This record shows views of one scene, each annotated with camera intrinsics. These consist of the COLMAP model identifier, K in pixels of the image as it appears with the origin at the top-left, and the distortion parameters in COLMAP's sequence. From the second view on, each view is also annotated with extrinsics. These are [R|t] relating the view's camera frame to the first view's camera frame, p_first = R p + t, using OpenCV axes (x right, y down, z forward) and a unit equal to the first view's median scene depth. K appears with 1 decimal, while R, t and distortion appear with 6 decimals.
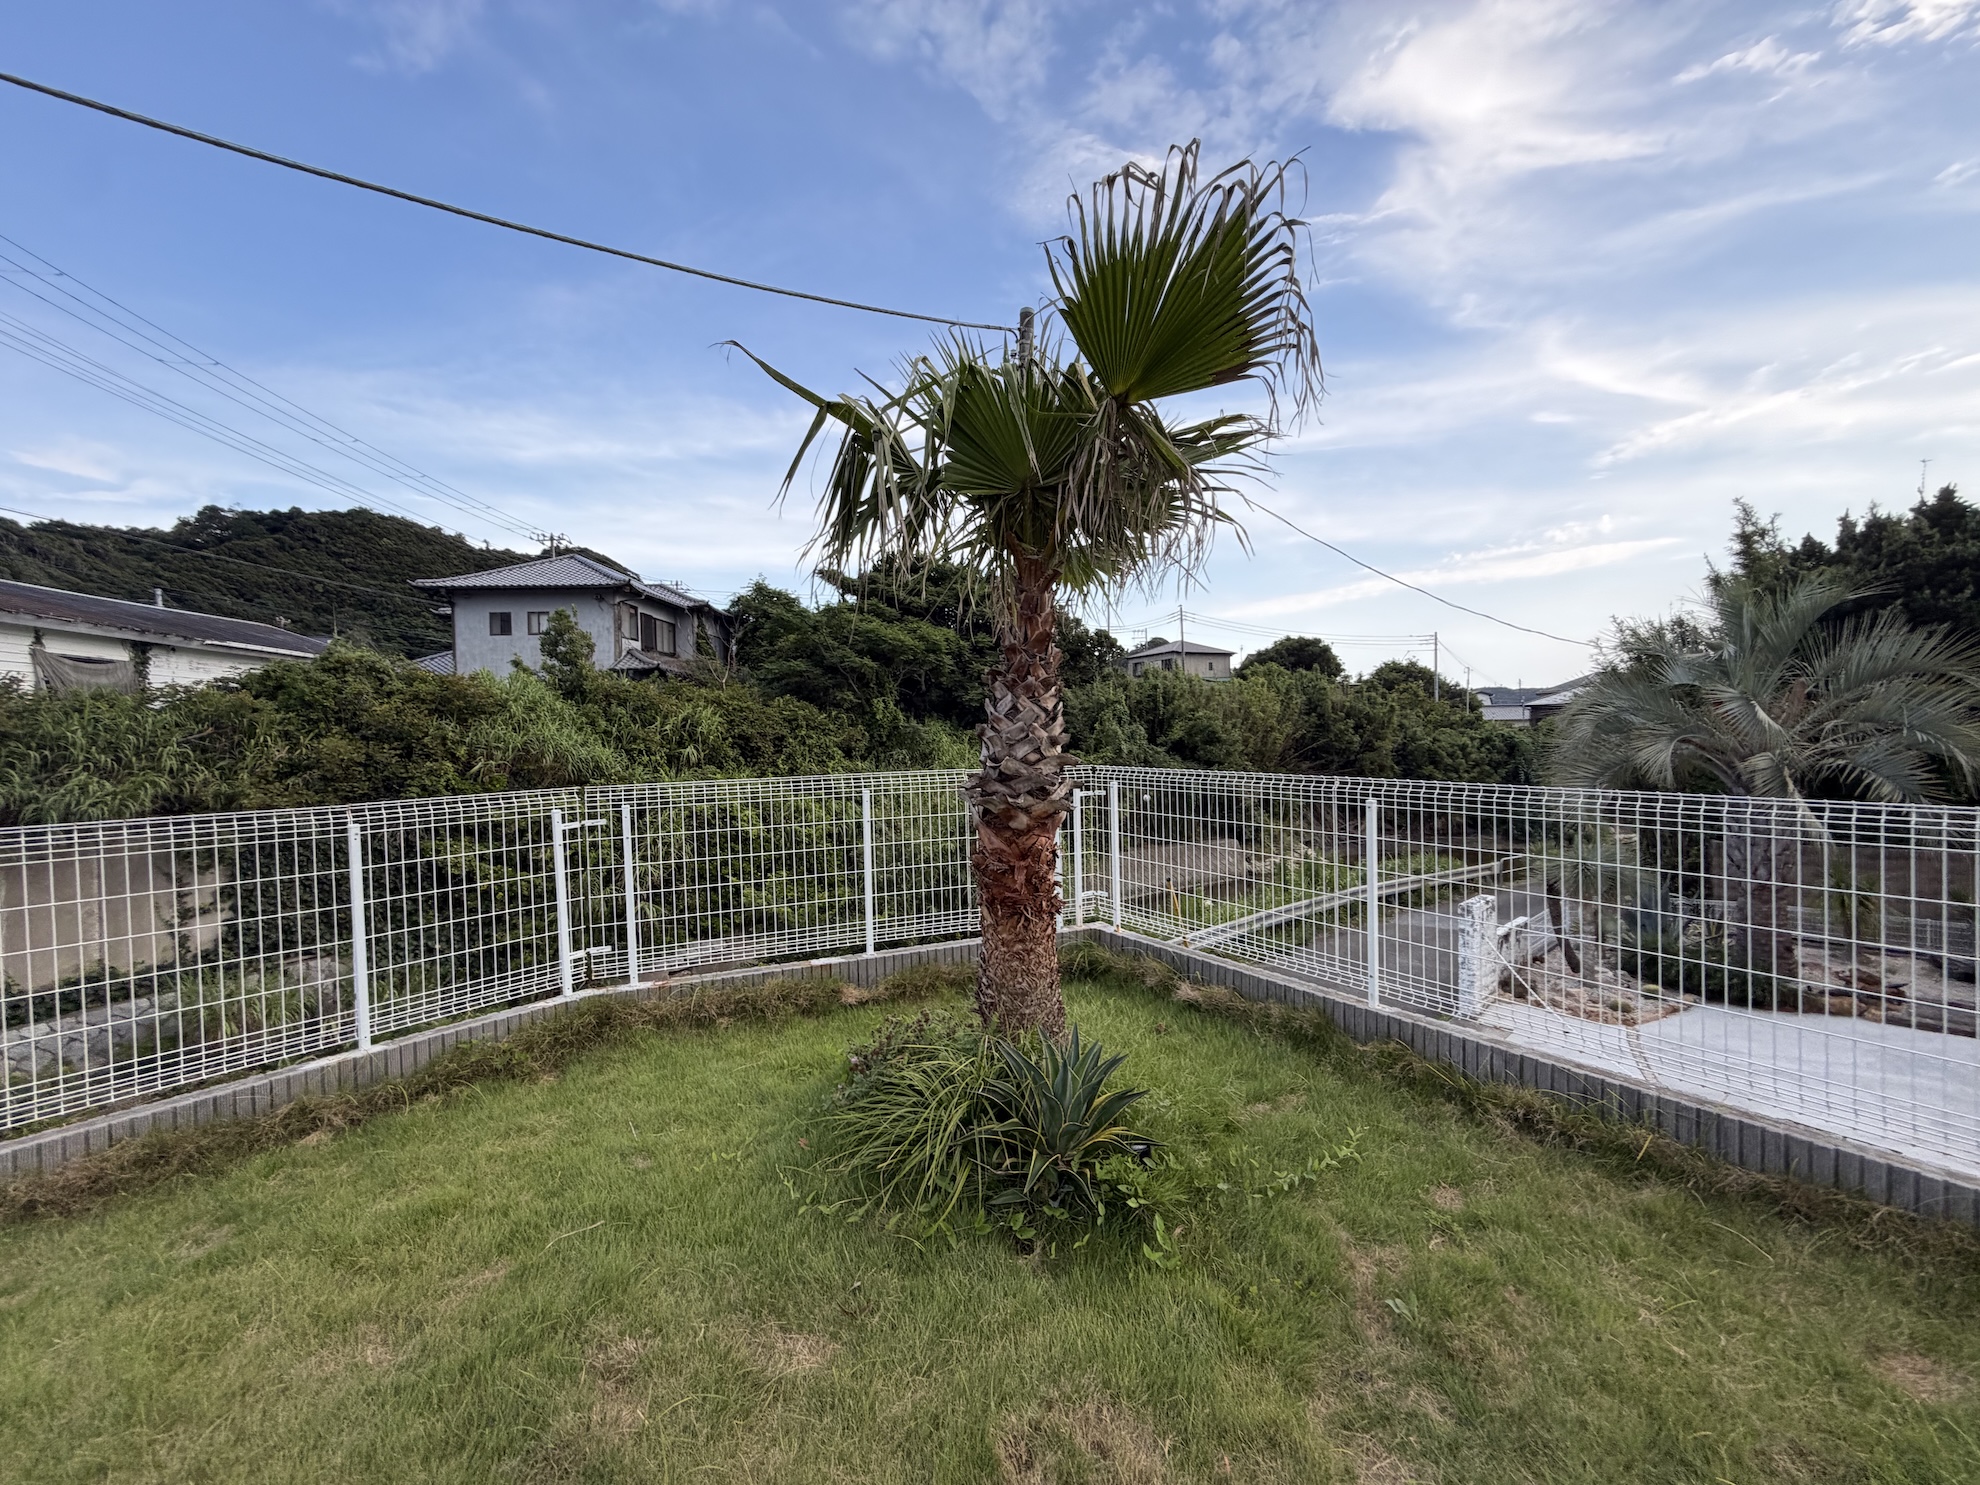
lens RADIAL K [[789.1, 0, 990.0], [0, 789.1, 747.3], [0, 0, 1]] dist [0.000258, 0.000086]
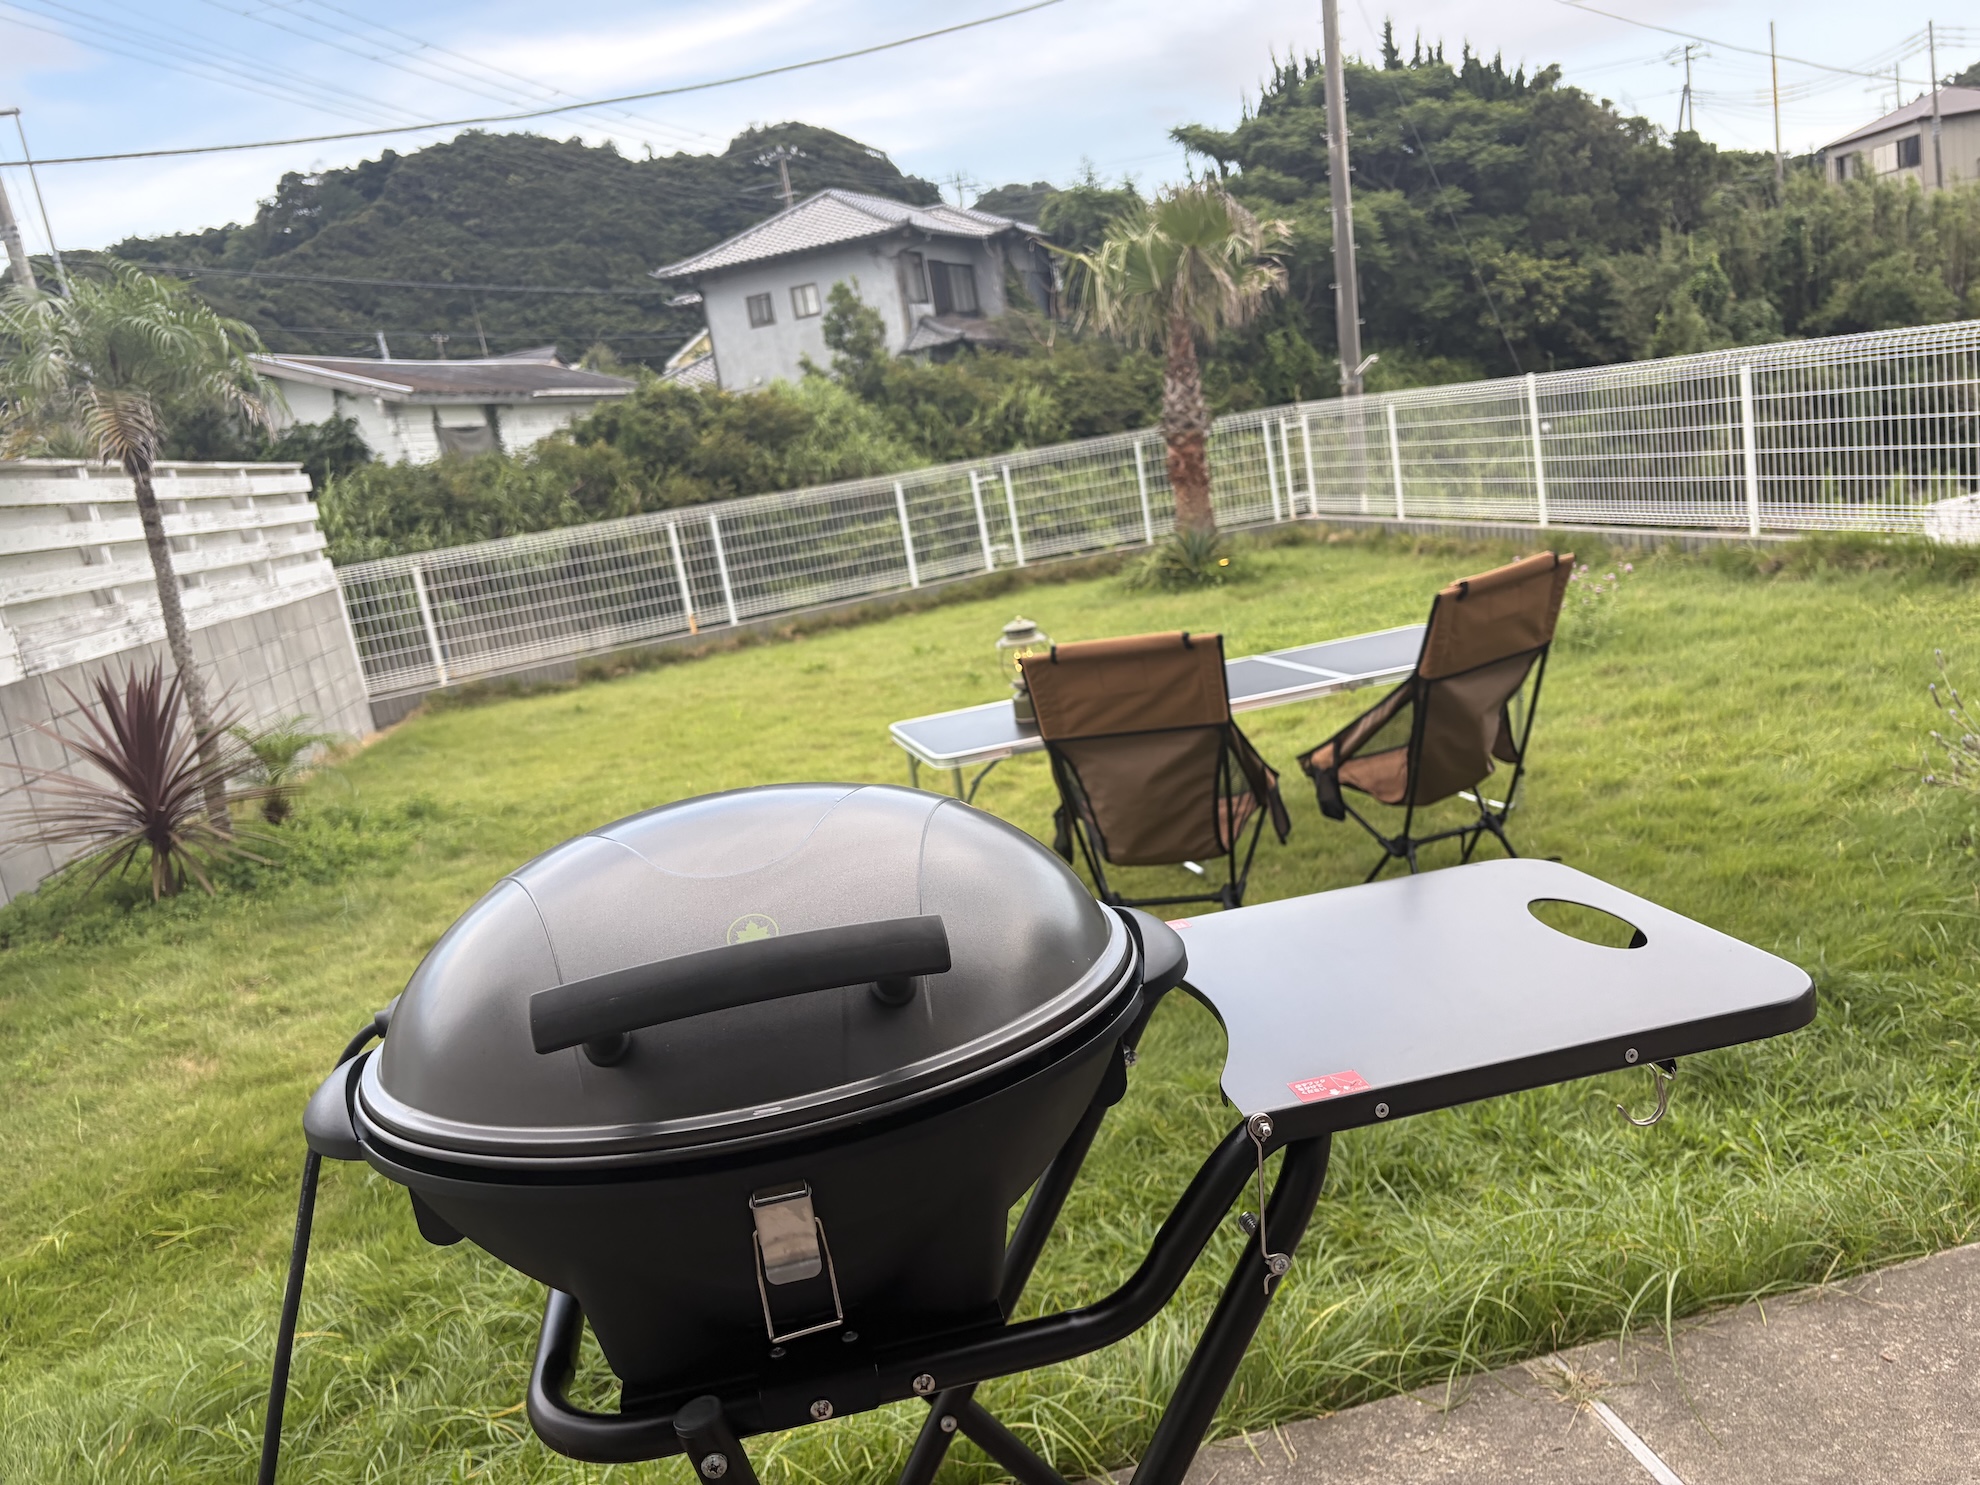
lens RADIAL K [[1503.9, 0, 991.8], [0, 1503.9, 745.7], [0, 0, 1]] dist [0.049249, -0.052772]
pose [[0.922447, -0.052247, -0.382572, 0.110748], [0.132540, 0.973448, 0.186633, 0.006819], [0.362663, -0.222866, 0.904879, -0.315759]]
